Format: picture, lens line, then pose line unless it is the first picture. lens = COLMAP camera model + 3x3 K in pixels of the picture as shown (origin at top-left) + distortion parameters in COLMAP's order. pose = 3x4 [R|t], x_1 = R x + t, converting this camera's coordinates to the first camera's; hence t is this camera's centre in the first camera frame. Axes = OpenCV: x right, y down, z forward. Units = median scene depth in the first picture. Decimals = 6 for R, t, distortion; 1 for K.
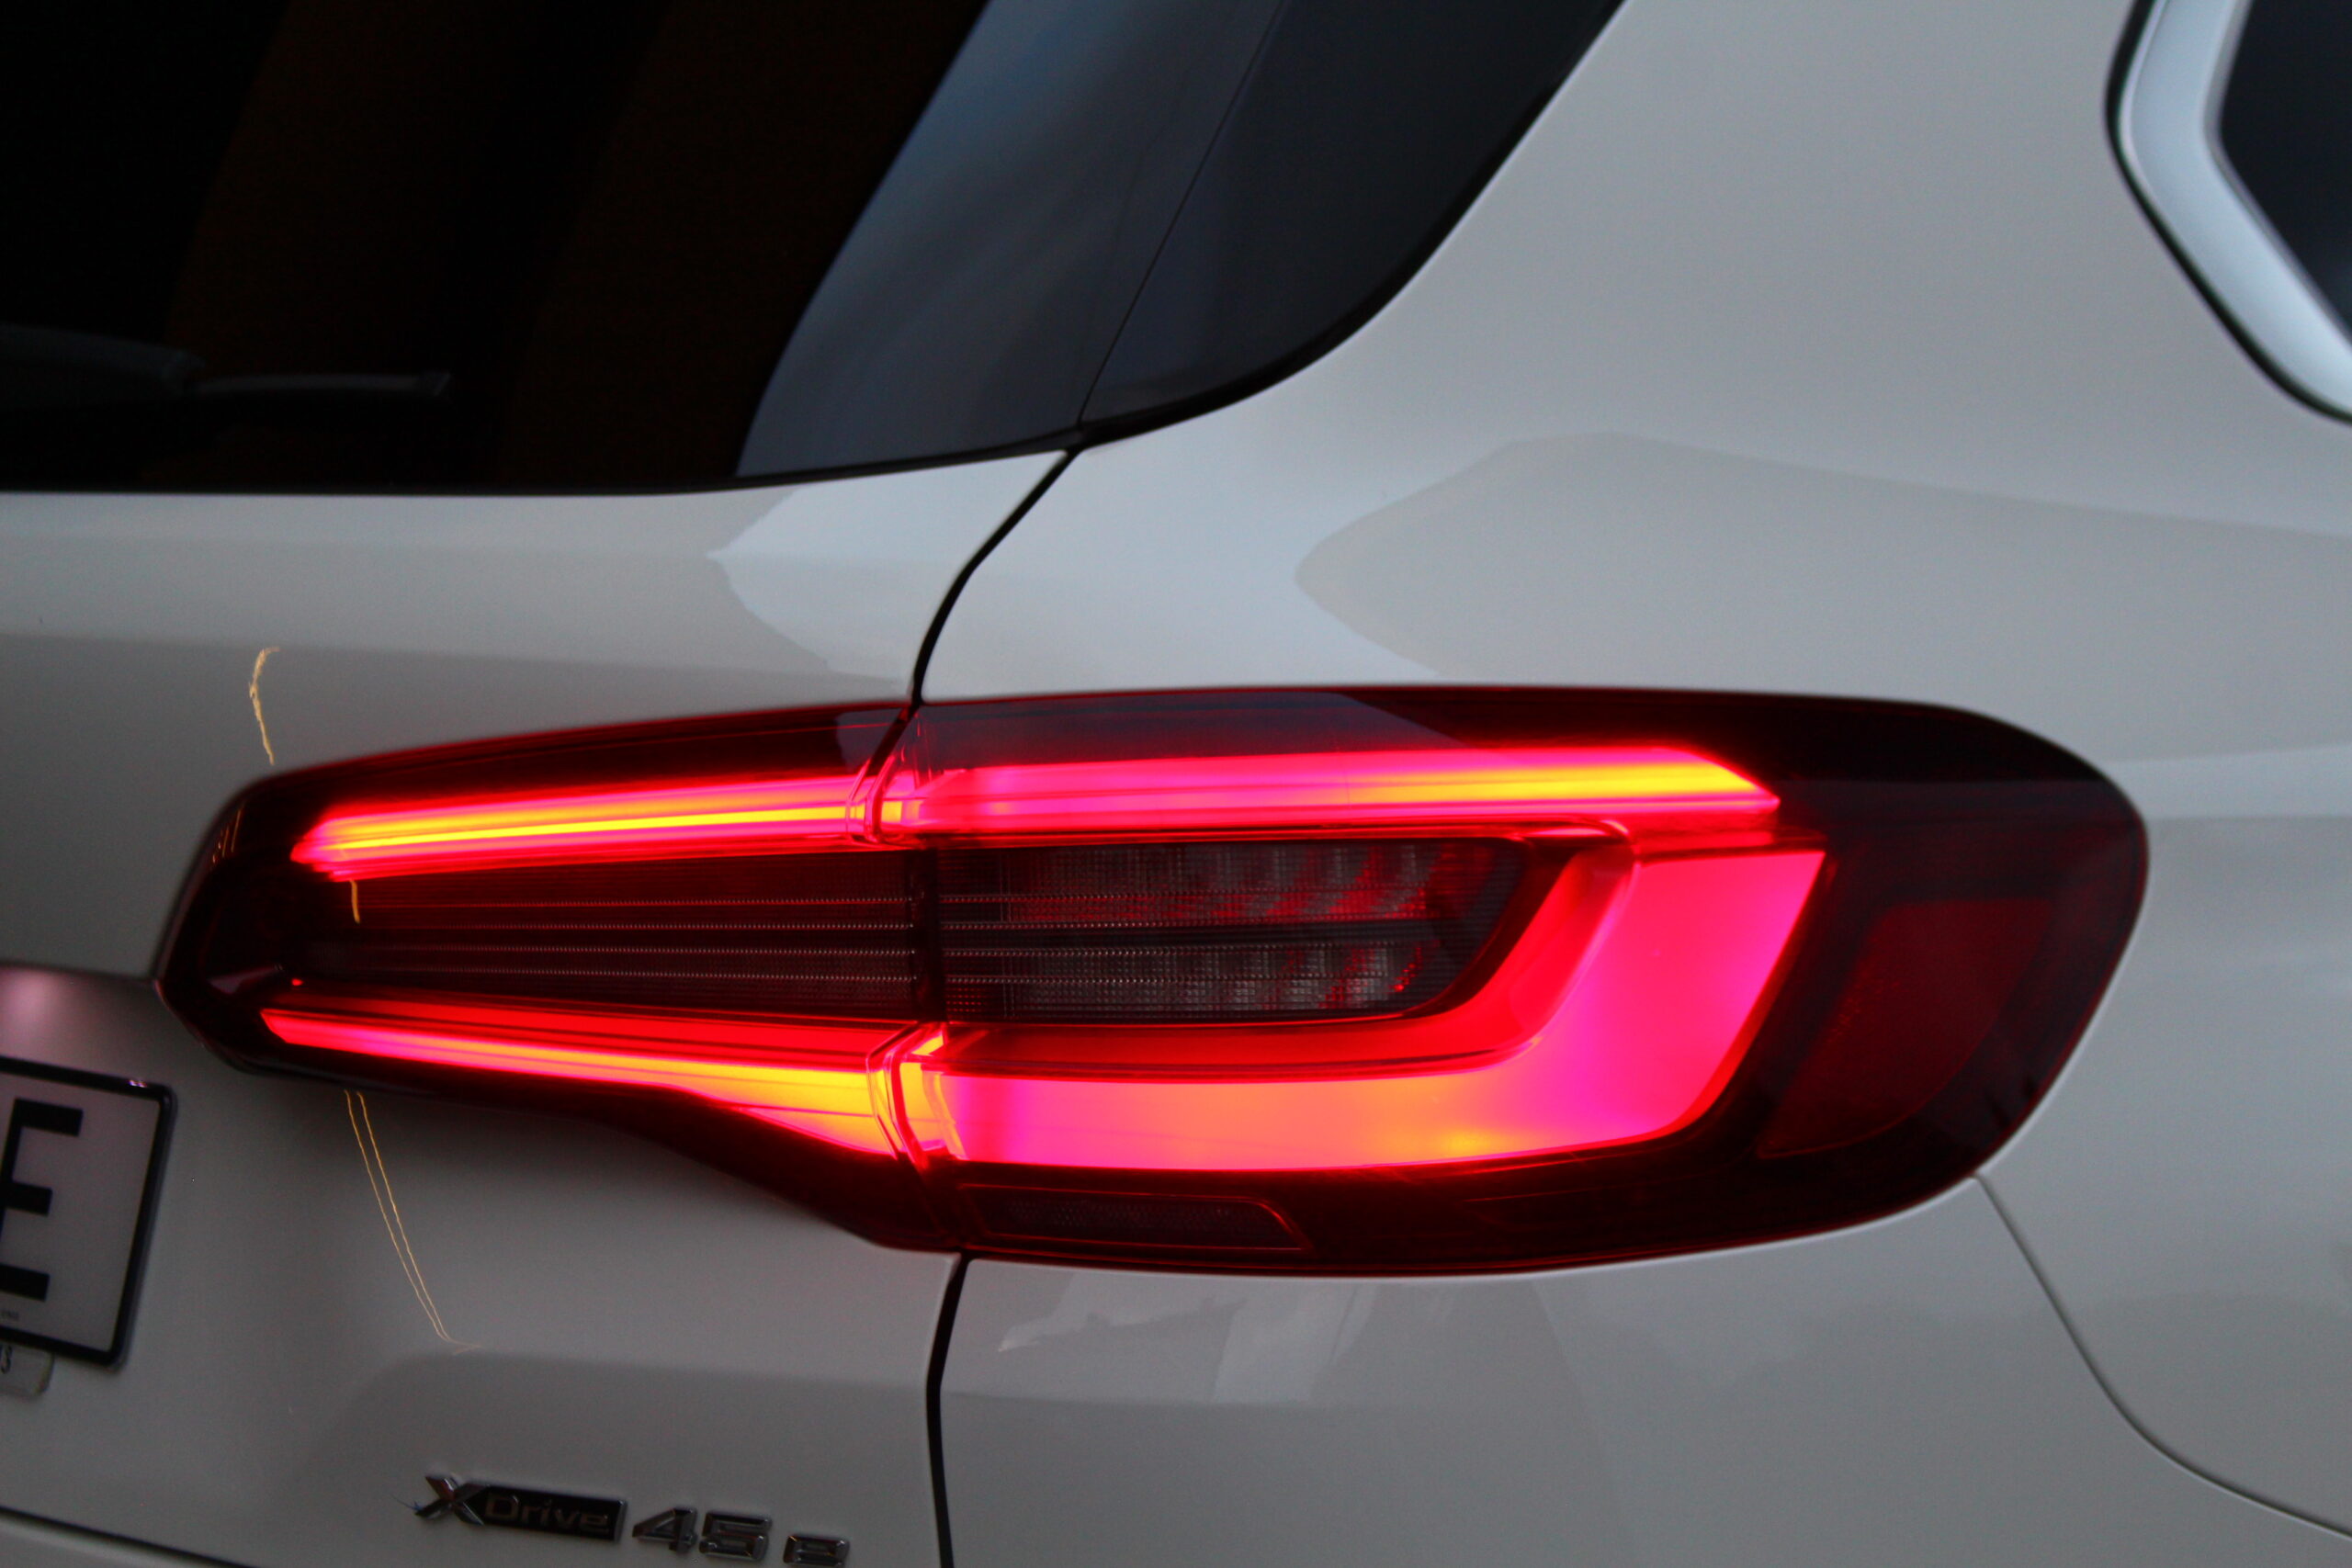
lens RADIAL K [[5371.4, 0, 1136.1], [0, 5371.4, 880.2], [0, 0, 1]] dist [0.189421, 0.305050]
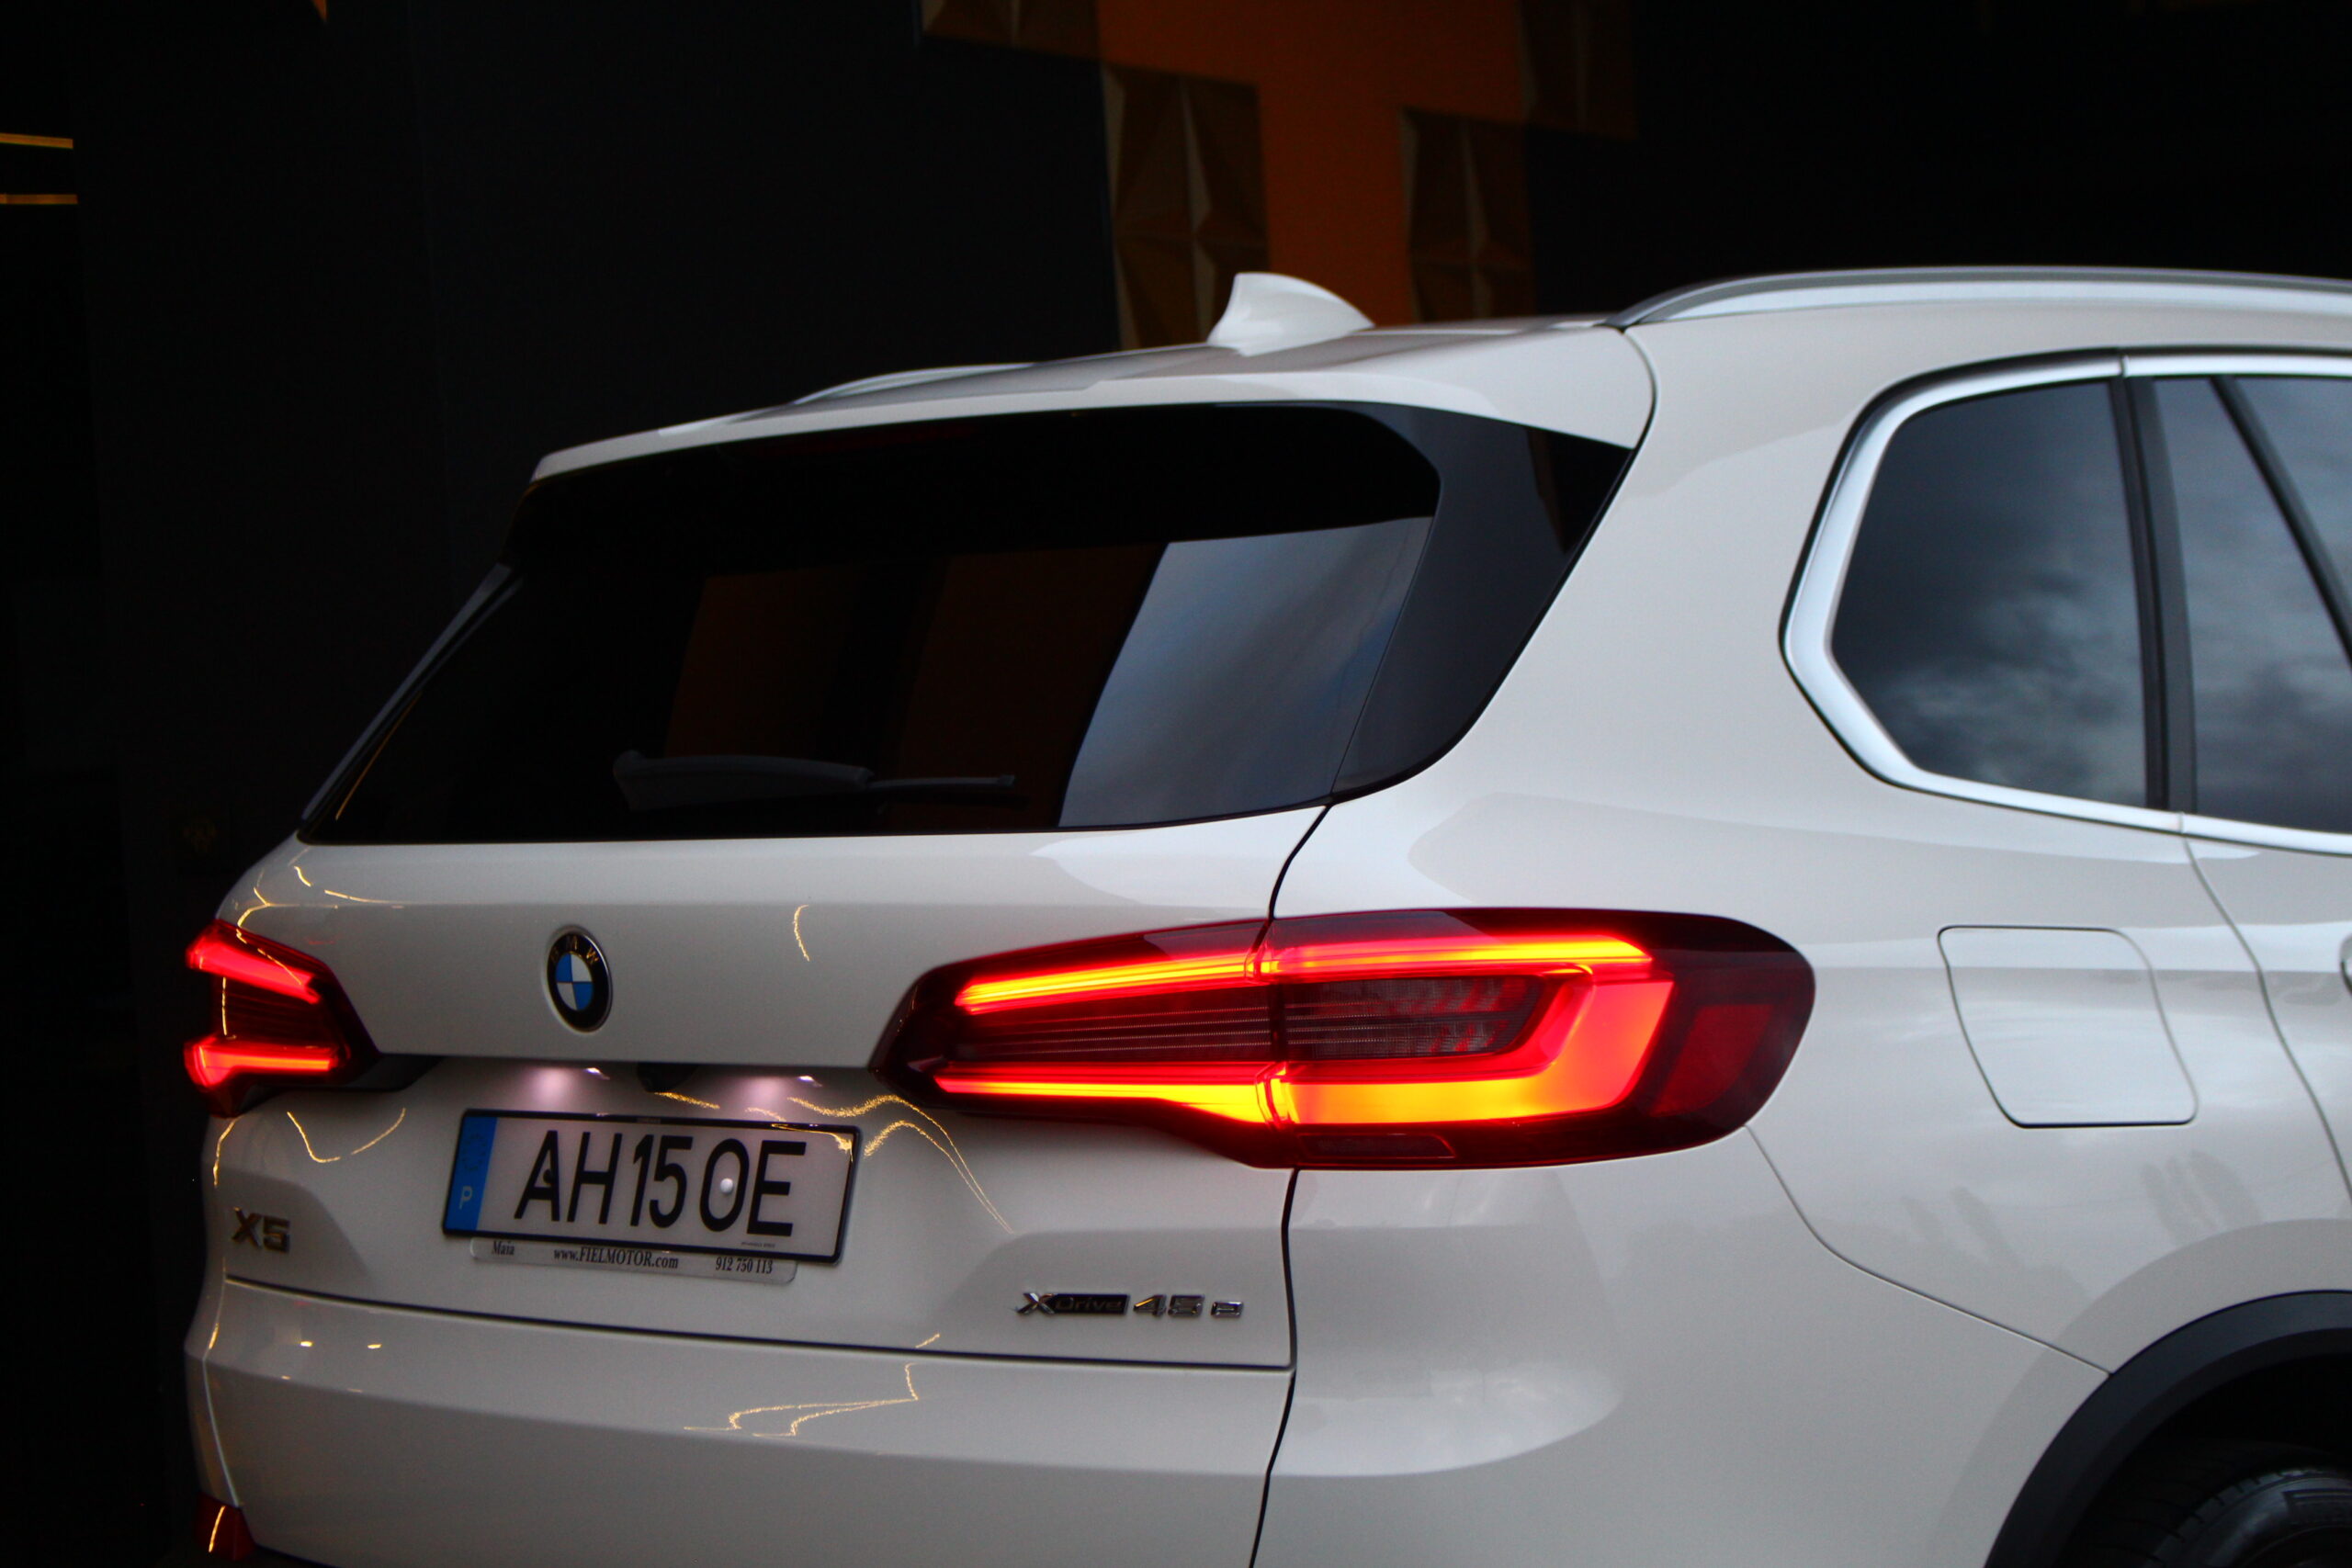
lens RADIAL K [[5154.0, 0, 1176.0], [0, 5154.0, 784.0], [0, 0, 1]] dist [-0.010717, -0.004375]
pose [[0.997189, -0.014387, 0.073538, -0.230643], [0.021012, 0.995709, -0.090119, 0.100460], [-0.071926, 0.091410, 0.993212, -1.095268]]
